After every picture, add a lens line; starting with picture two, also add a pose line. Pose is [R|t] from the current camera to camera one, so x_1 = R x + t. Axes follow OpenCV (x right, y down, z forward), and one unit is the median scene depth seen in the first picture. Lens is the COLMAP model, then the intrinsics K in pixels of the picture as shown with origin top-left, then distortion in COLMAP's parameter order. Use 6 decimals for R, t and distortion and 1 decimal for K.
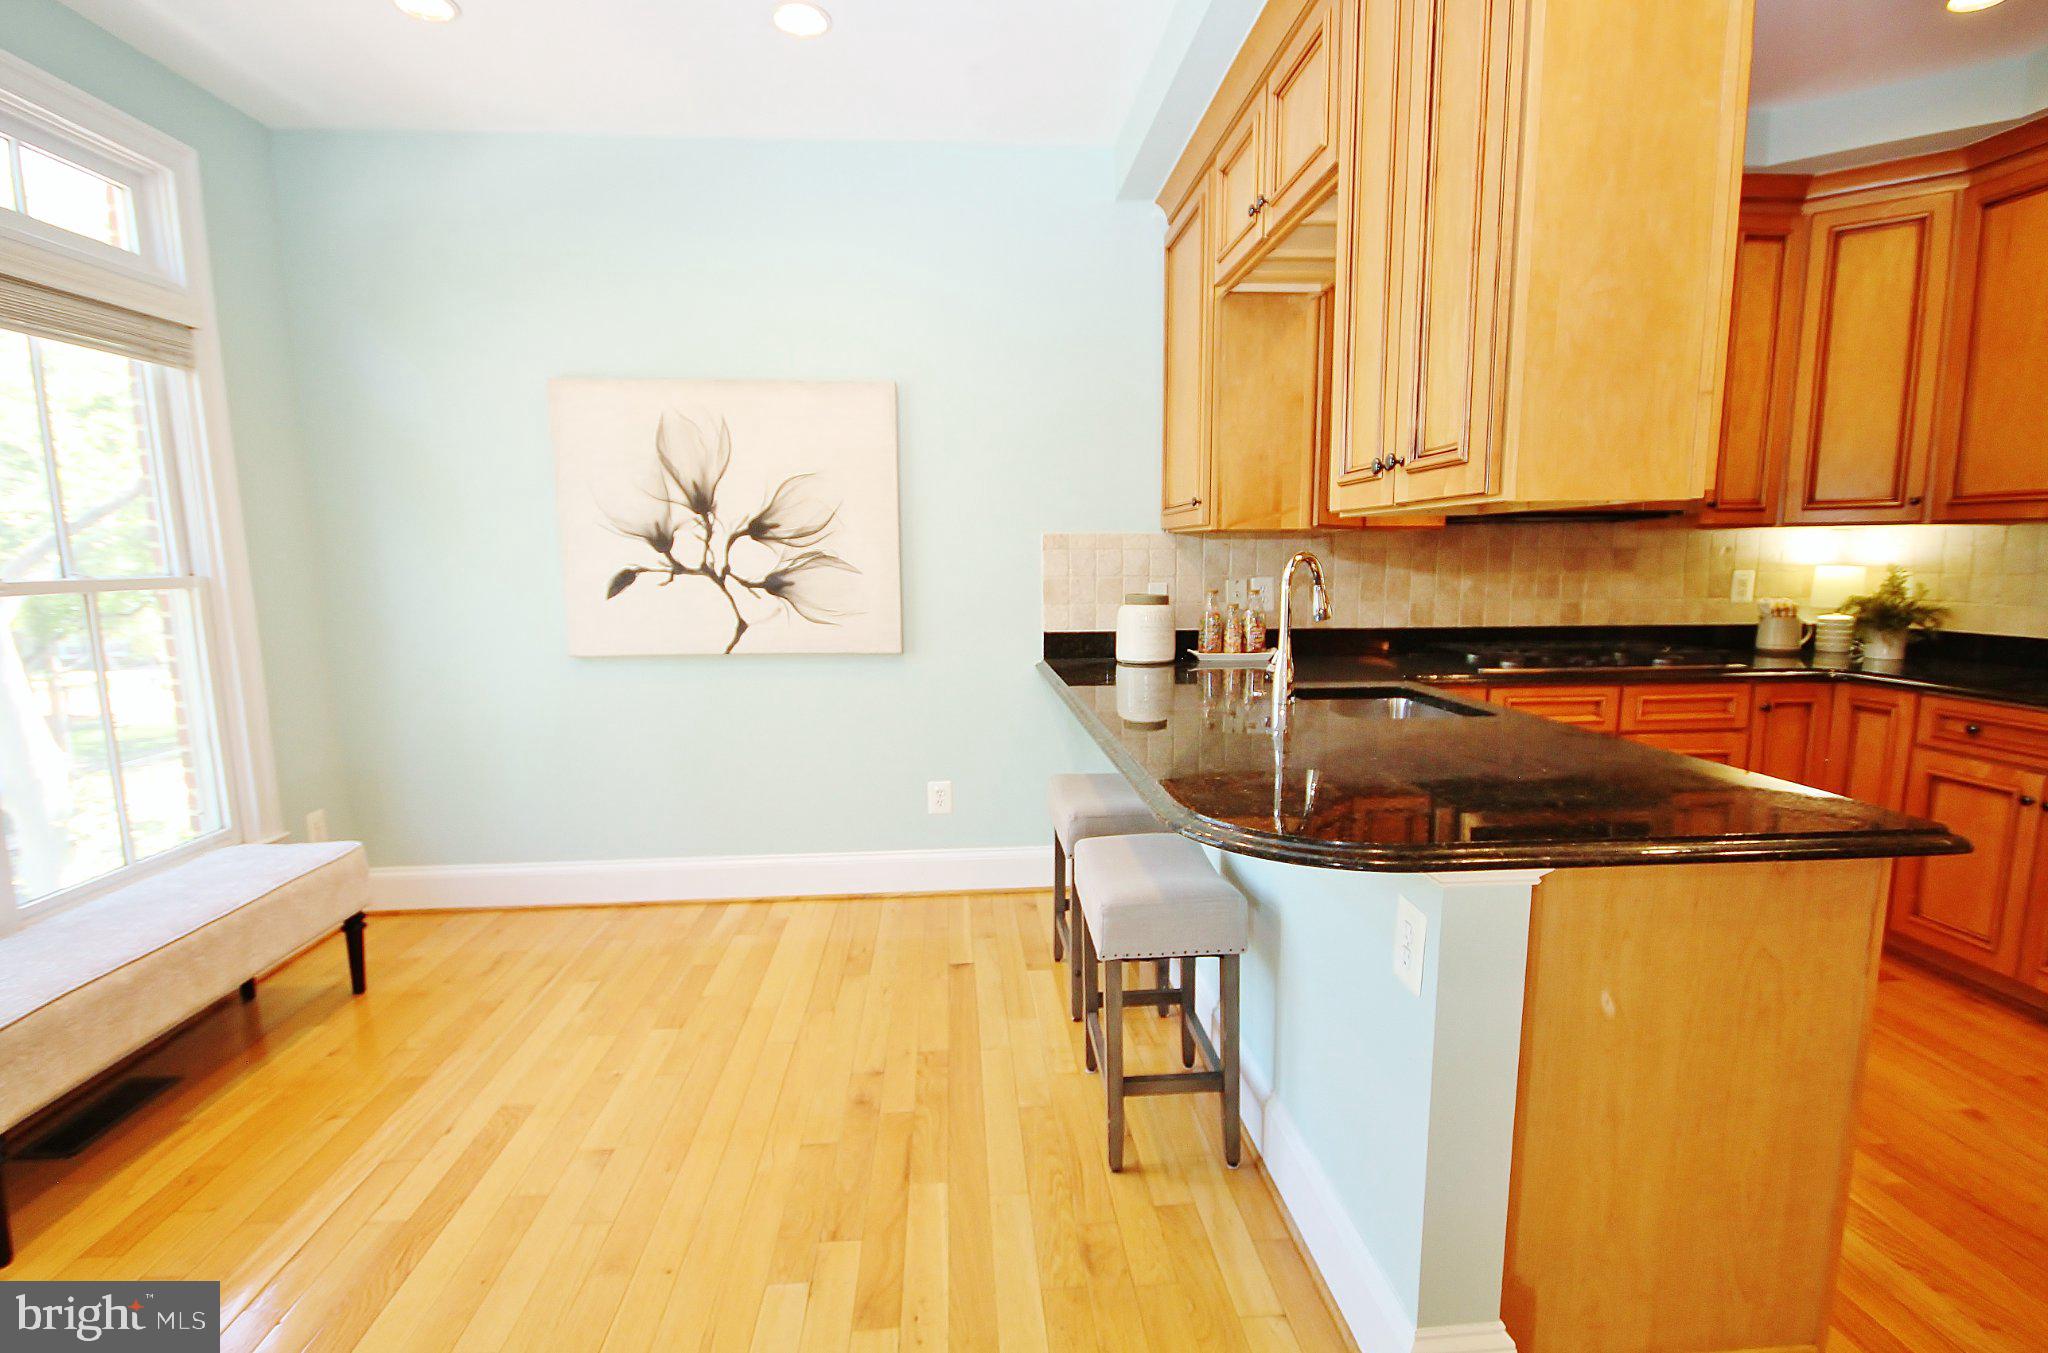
lens RADIAL K [[951.3, 0, 1022.2], [0, 951.3, 688.6], [0, 0, 1]] dist [0.003282, -0.009674]
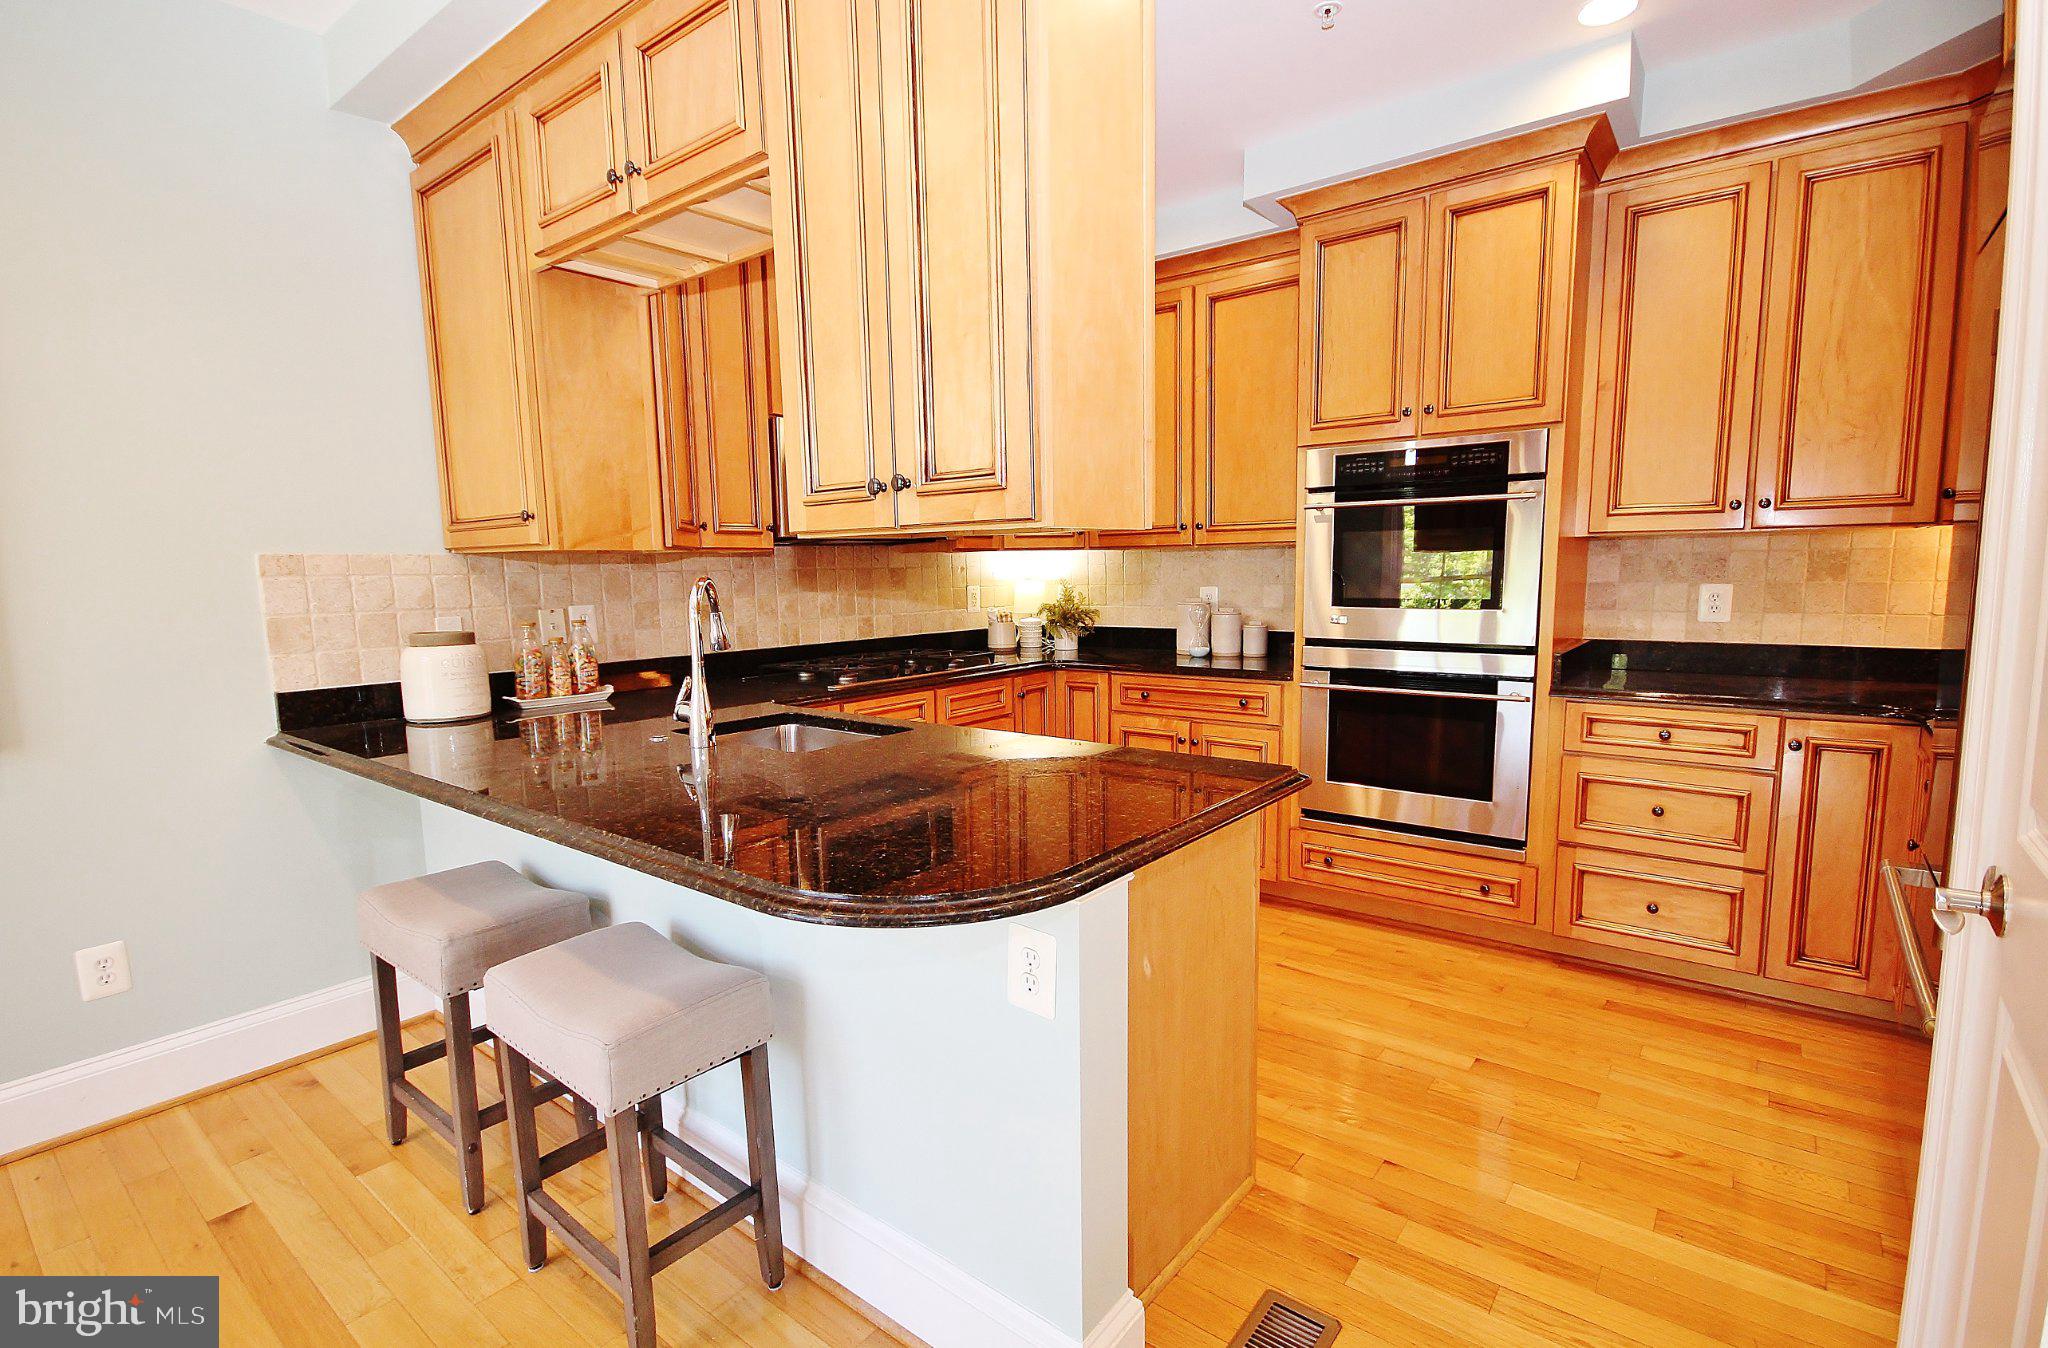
lens RADIAL K [[955.5, 0, 1021.7], [0, 955.5, 688.4], [0, 0, 1]] dist [-0.002251, -0.000756]
pose [[0.679545, -0.097445, 0.727134, -0.124978], [0.113275, 0.993190, 0.027238, -0.021687], [-0.724837, 0.063857, 0.685955, 0.128976]]
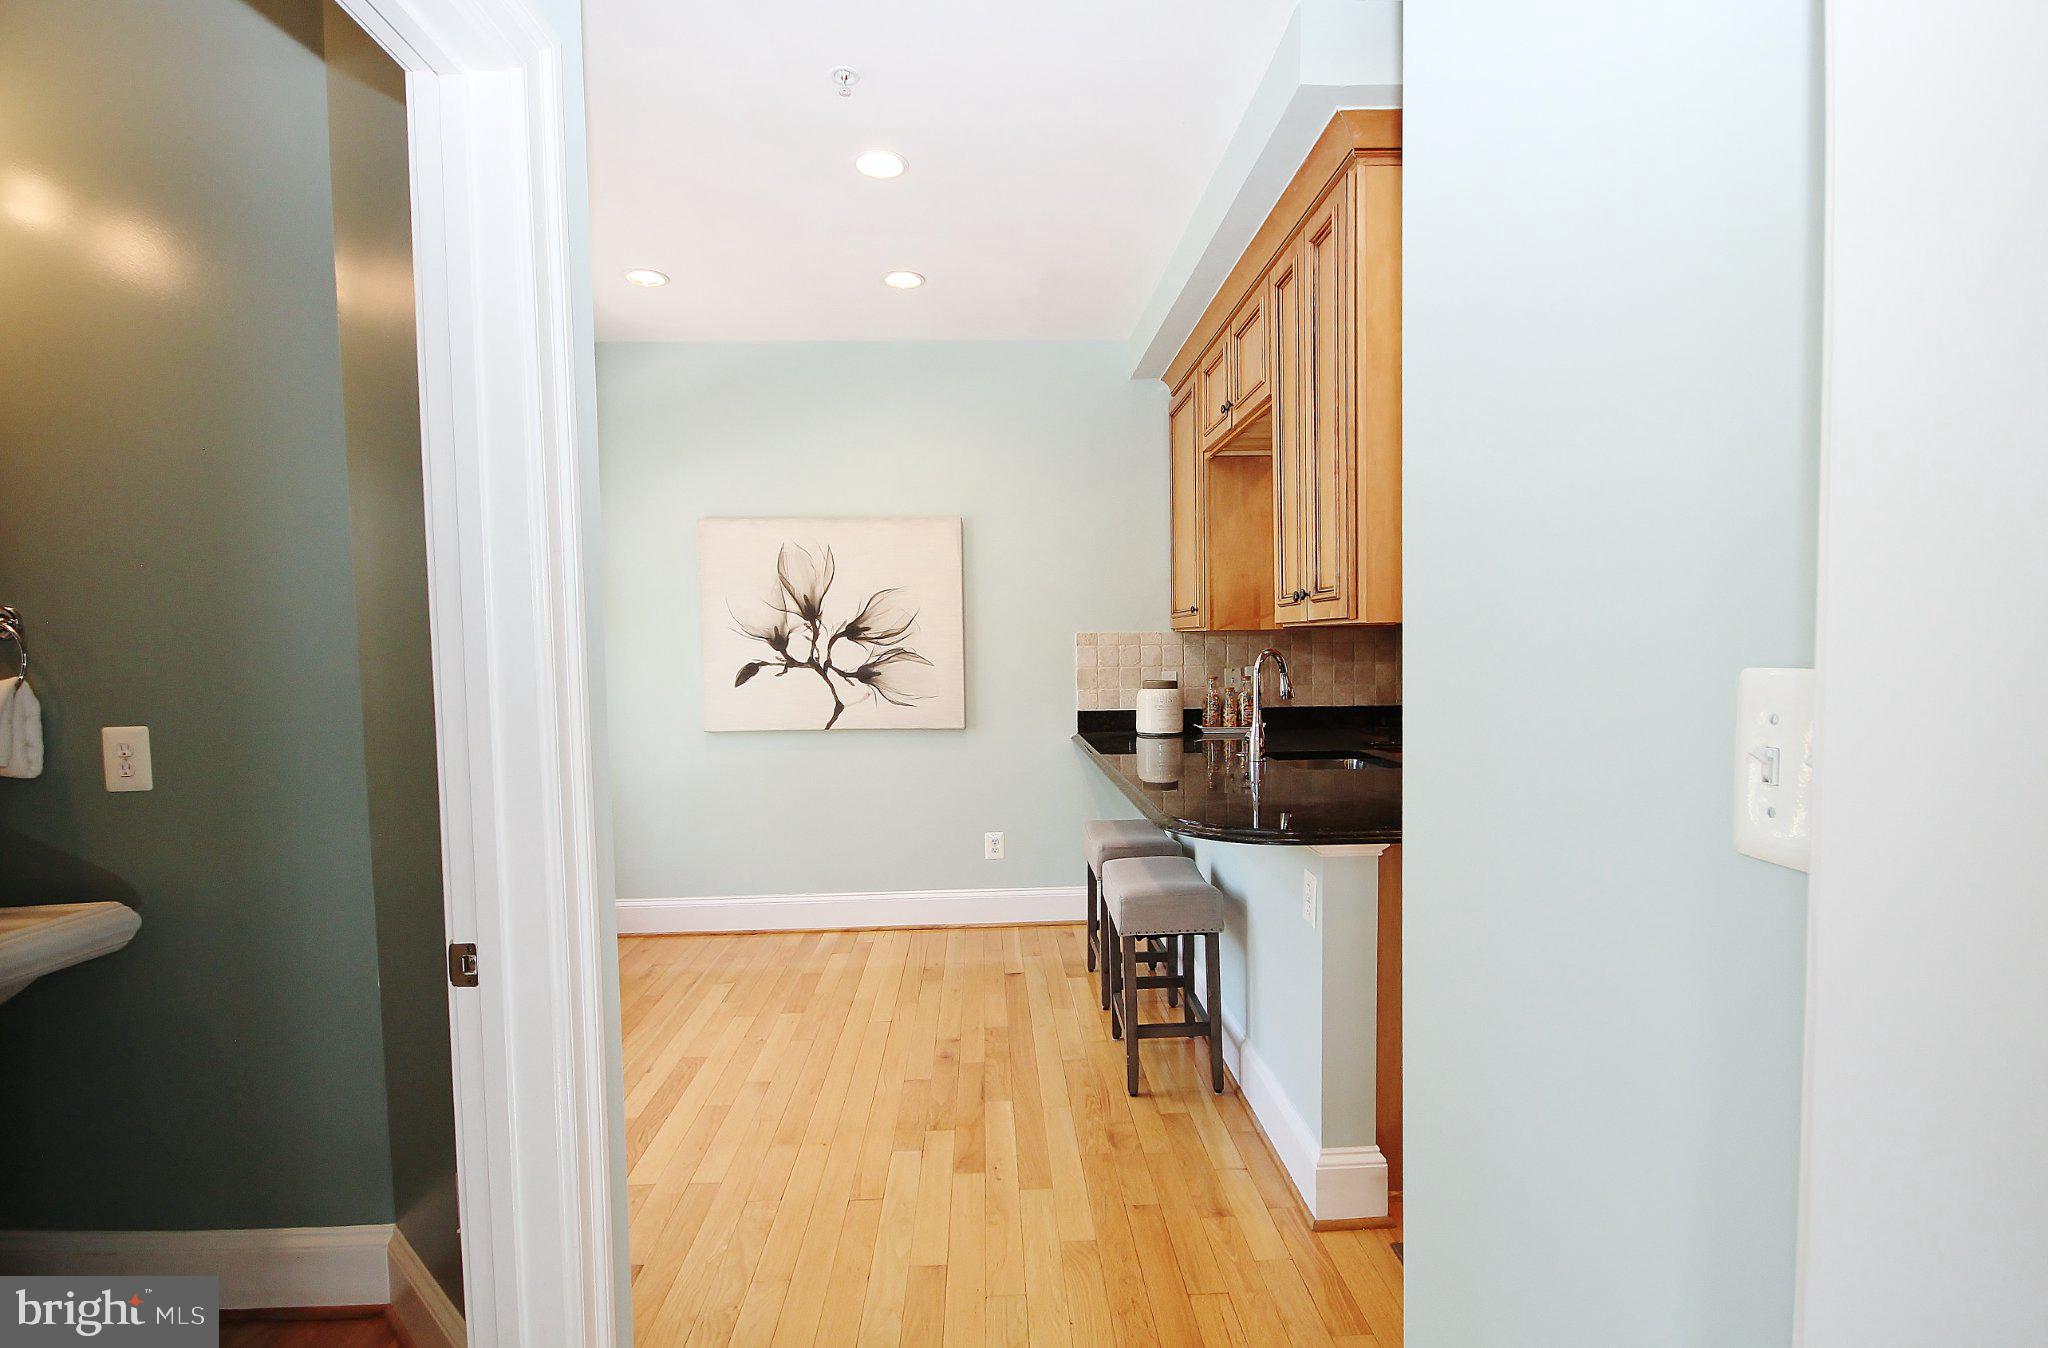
lens RADIAL K [[955.5, 0, 1021.7], [0, 955.5, 688.4], [0, 0, 1]] dist [-0.002251, -0.000756]
pose [[0.999361, -0.005988, -0.035225, -0.007021], [0.002773, 0.995881, -0.090631, 0.026388], [0.035623, 0.090475, 0.995261, -0.271870]]
